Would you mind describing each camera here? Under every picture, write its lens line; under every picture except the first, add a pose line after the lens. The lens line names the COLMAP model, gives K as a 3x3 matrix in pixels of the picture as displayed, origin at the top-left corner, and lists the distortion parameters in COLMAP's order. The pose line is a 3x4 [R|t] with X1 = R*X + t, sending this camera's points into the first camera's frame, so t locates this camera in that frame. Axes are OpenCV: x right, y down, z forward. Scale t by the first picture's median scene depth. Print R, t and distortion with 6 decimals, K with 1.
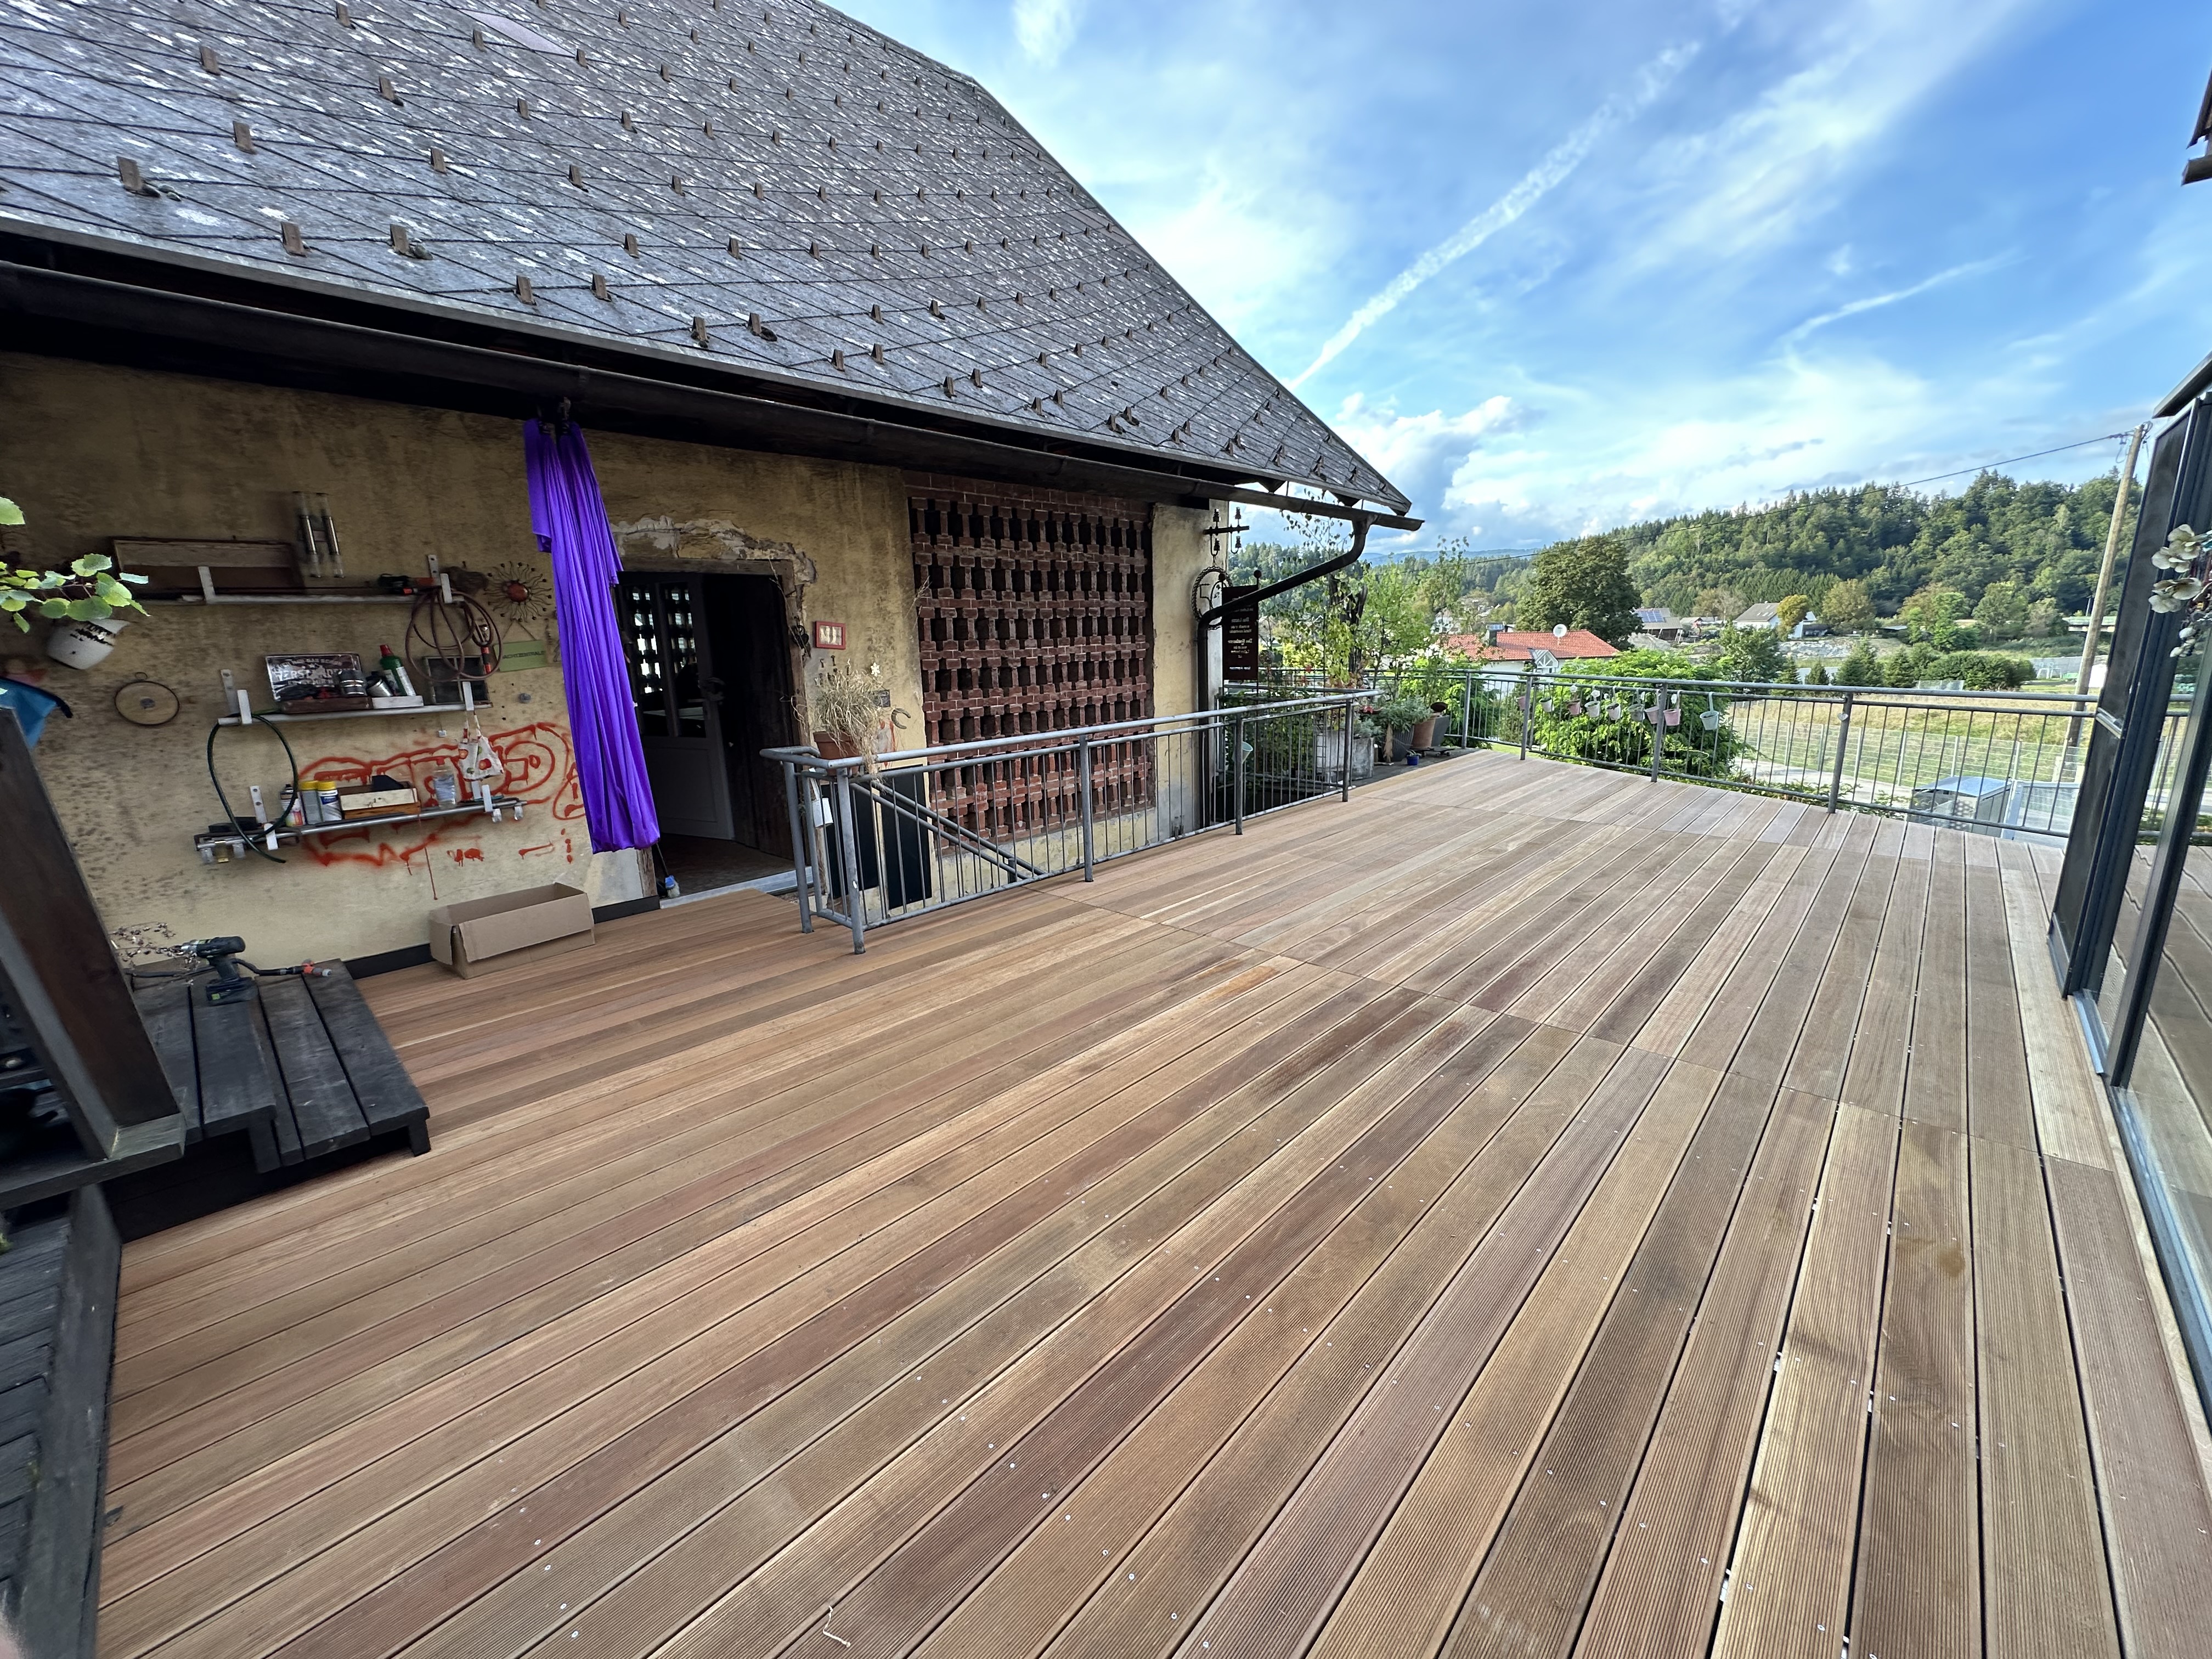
lens RADIAL K [[878.5, 0, 1104.3], [0, 878.5, 835.5], [0, 0, 1]] dist [-0.004493, -0.000039]
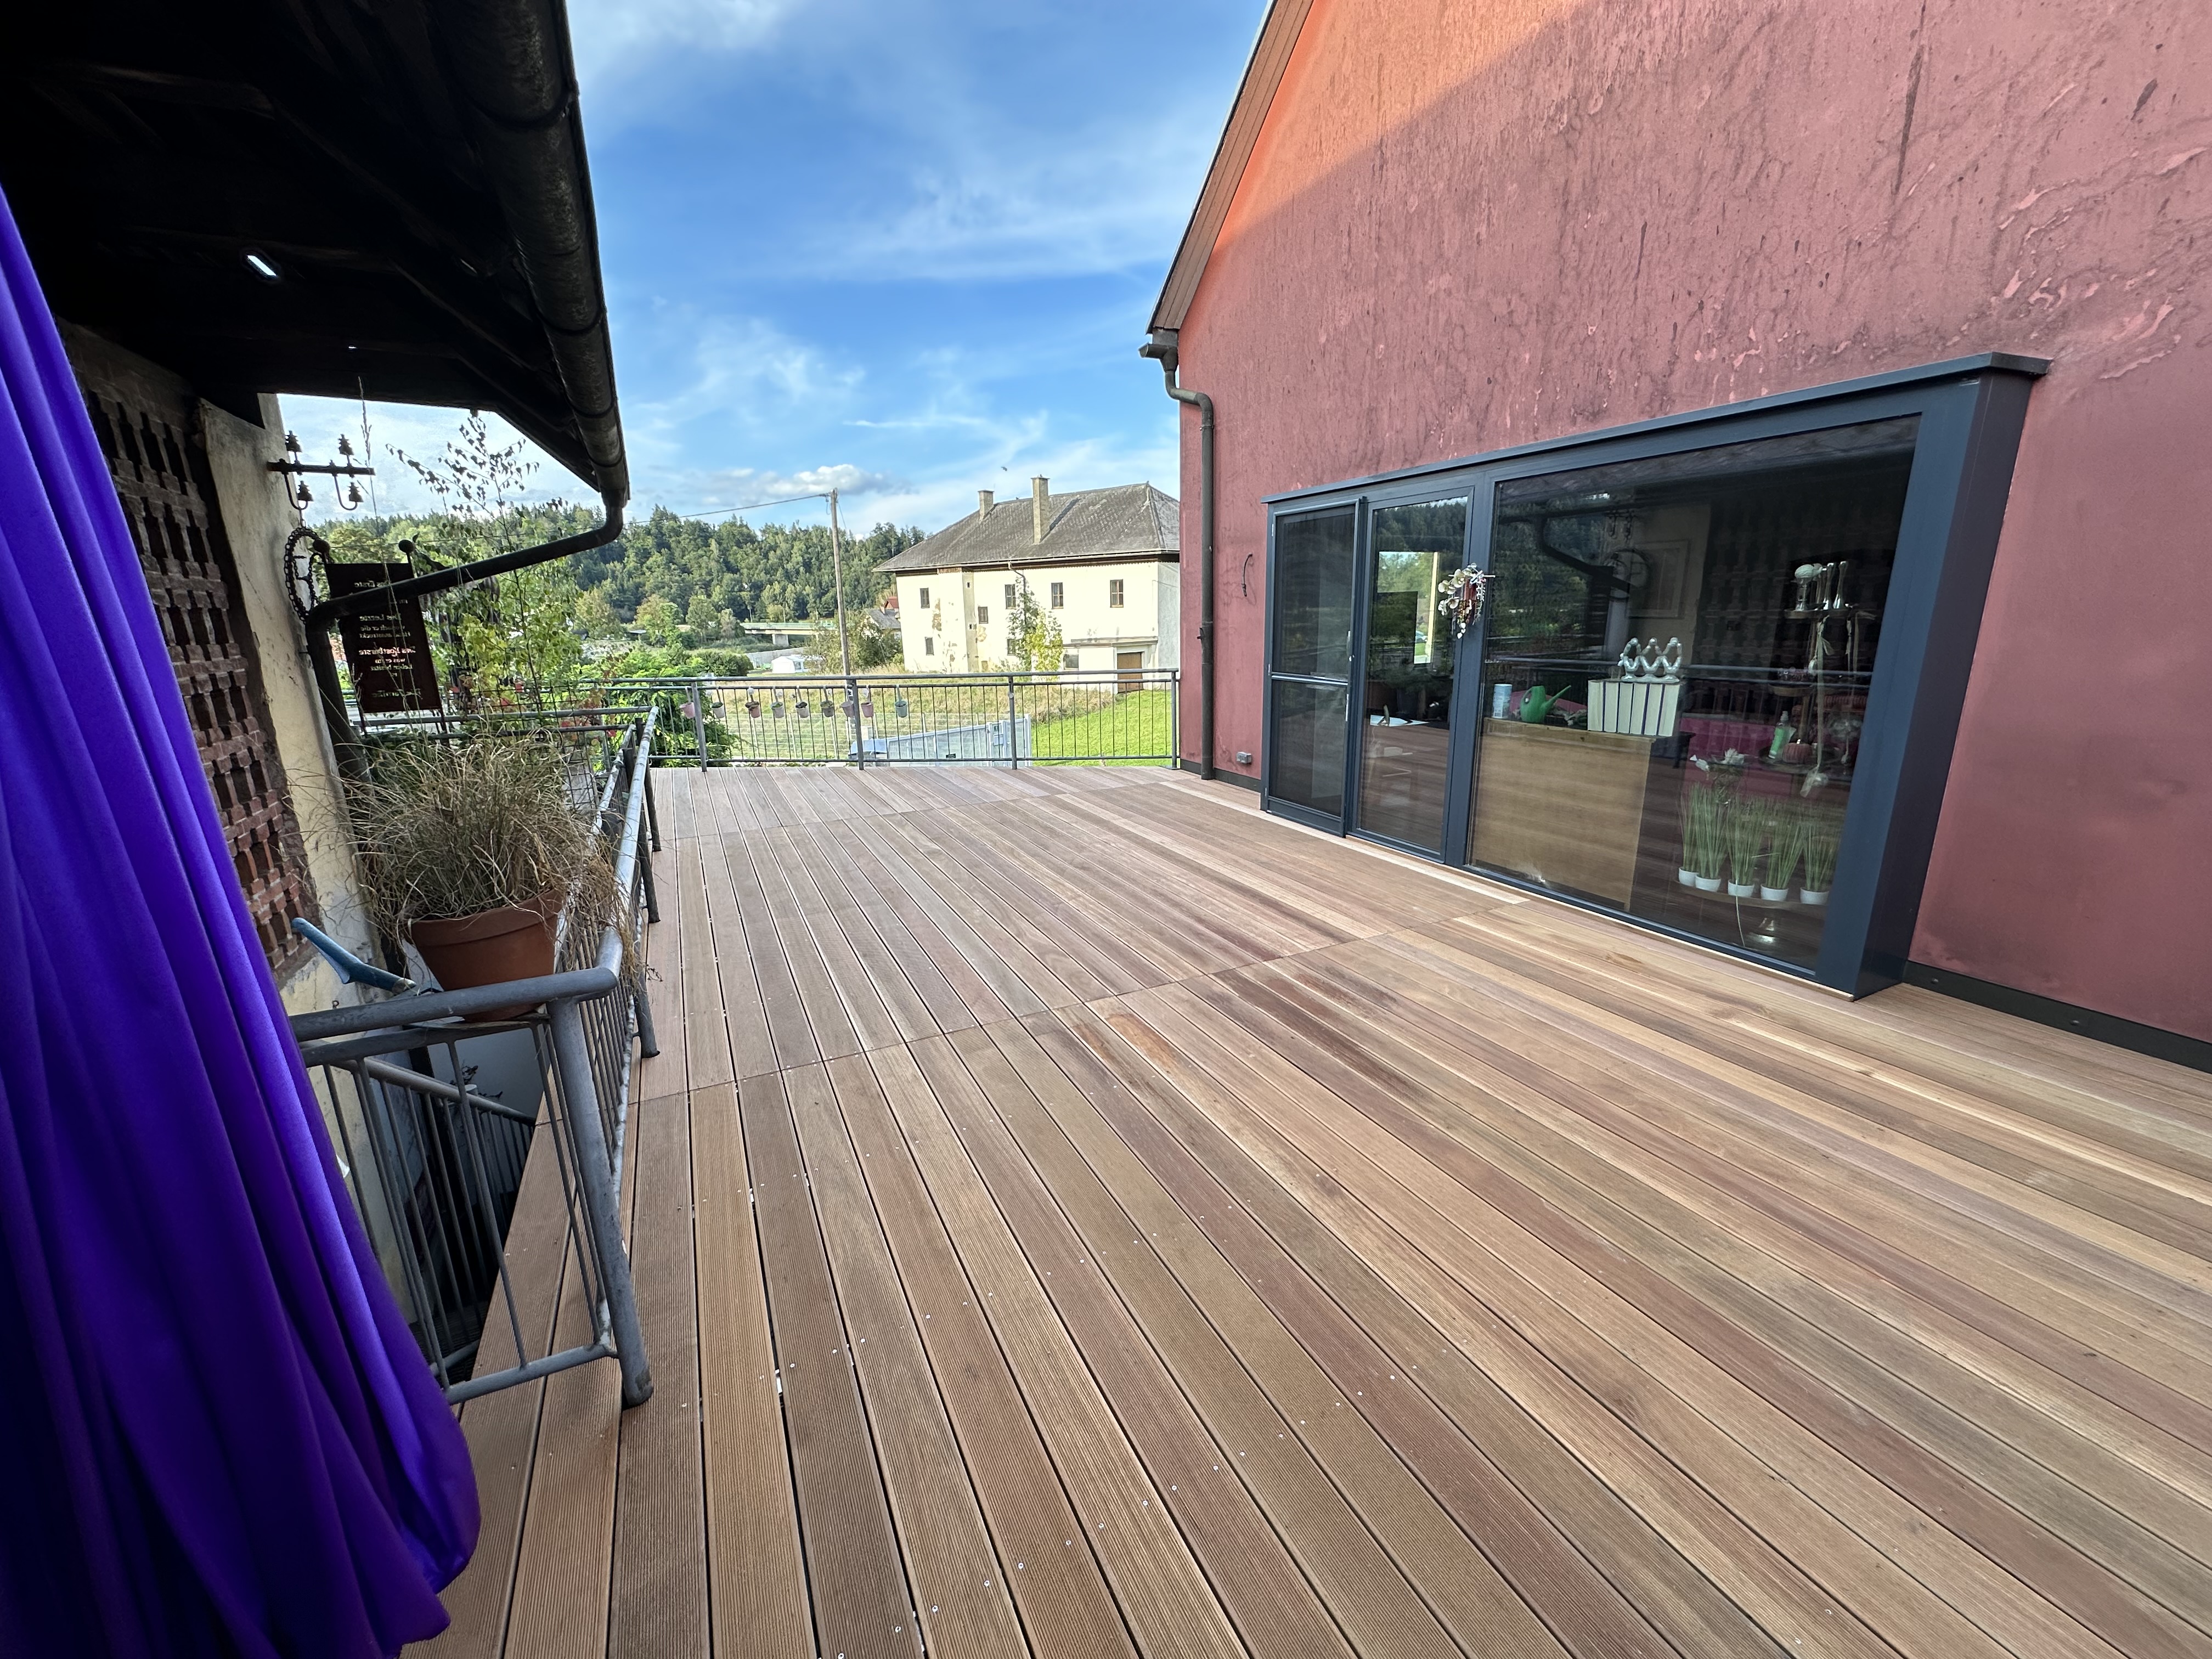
lens RADIAL K [[878.5, 0, 1105.0], [0, 878.5, 829.5], [0, 0, 1]] dist [-0.004493, -0.000039]
pose [[0.354952, -0.208270, 0.911390, -0.474808], [0.219148, 0.966243, 0.135455, -0.122745], [-0.908836, 0.151650, 0.388612, 0.539807]]
